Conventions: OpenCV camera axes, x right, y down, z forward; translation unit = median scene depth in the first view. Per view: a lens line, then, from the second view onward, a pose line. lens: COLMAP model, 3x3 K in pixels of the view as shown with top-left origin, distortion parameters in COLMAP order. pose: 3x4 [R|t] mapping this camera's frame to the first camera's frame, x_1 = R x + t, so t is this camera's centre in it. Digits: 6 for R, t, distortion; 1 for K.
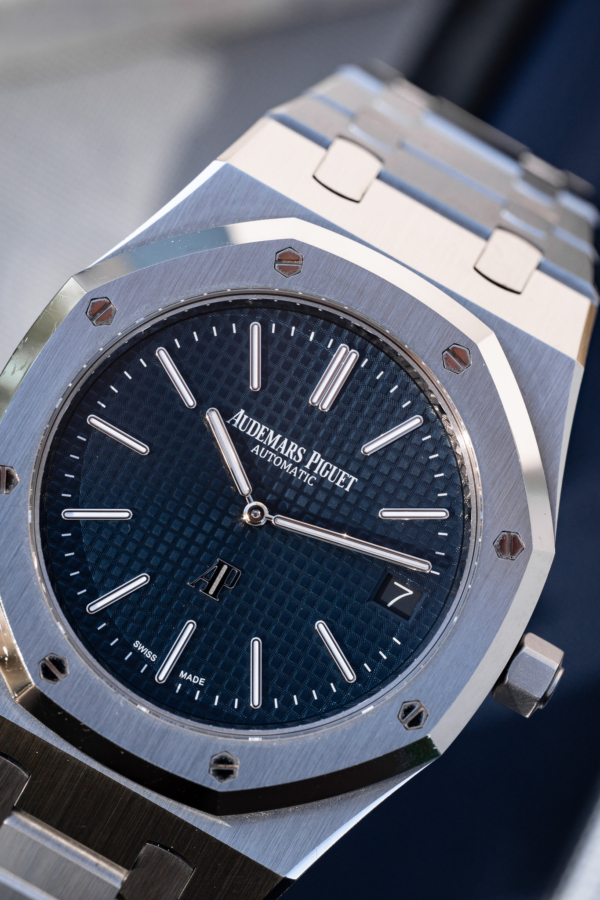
lens RADIAL K [[5117.7, 0, 300.0], [0, 5117.7, 450.0], [0, 0, 1]] dist [2.178478, 10.069199]
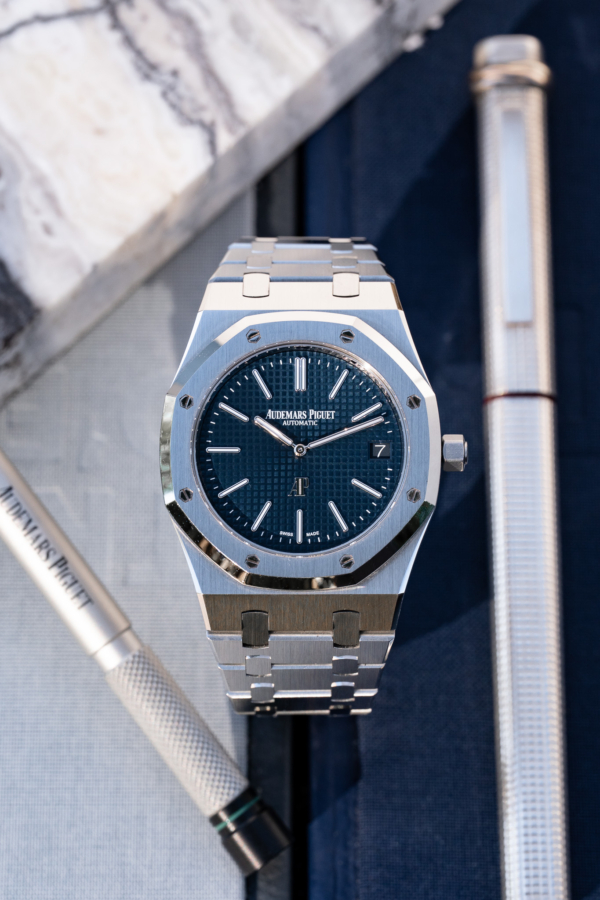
lens RADIAL K [[5117.7, 0, 300.0], [0, 5117.7, 450.0], [0, 0, 1]] dist [2.178478, 10.069199]
pose [[0.868357, -0.495695, 0.015539, -0.040565], [0.495885, 0.867373, -0.041989, 0.098738], [0.007336, 0.044167, 0.998997, -1.054476]]
